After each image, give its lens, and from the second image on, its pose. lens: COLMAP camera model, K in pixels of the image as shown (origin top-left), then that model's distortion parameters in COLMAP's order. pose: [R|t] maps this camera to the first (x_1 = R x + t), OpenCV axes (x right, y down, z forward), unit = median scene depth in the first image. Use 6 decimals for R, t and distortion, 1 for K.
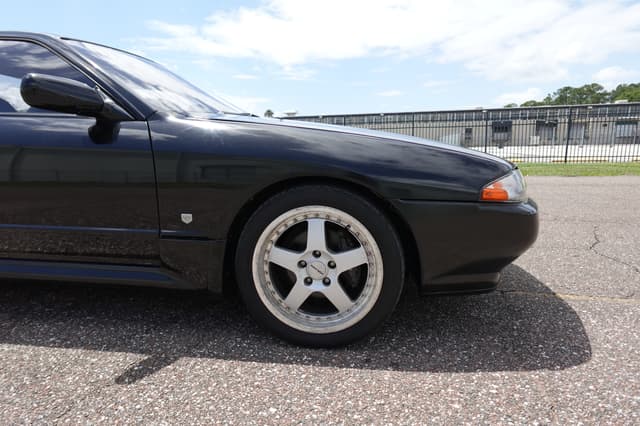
lens RADIAL K [[353.3, 0, 316.8], [0, 353.3, 211.9], [0, 0, 1]] dist [-0.001786, 0.000534]
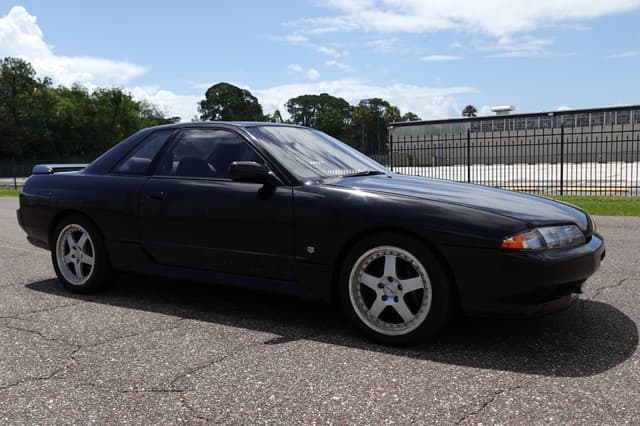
lens RADIAL K [[528.5, 0, 323.2], [0, 528.5, 207.8], [0, 0, 1]] dist [-0.005536, 0.000787]
pose [[0.921915, 0.026745, -0.386469, 0.577539], [-0.062657, 0.994773, -0.080626, 0.018590], [0.382292, 0.098545, 0.918772, -1.137545]]
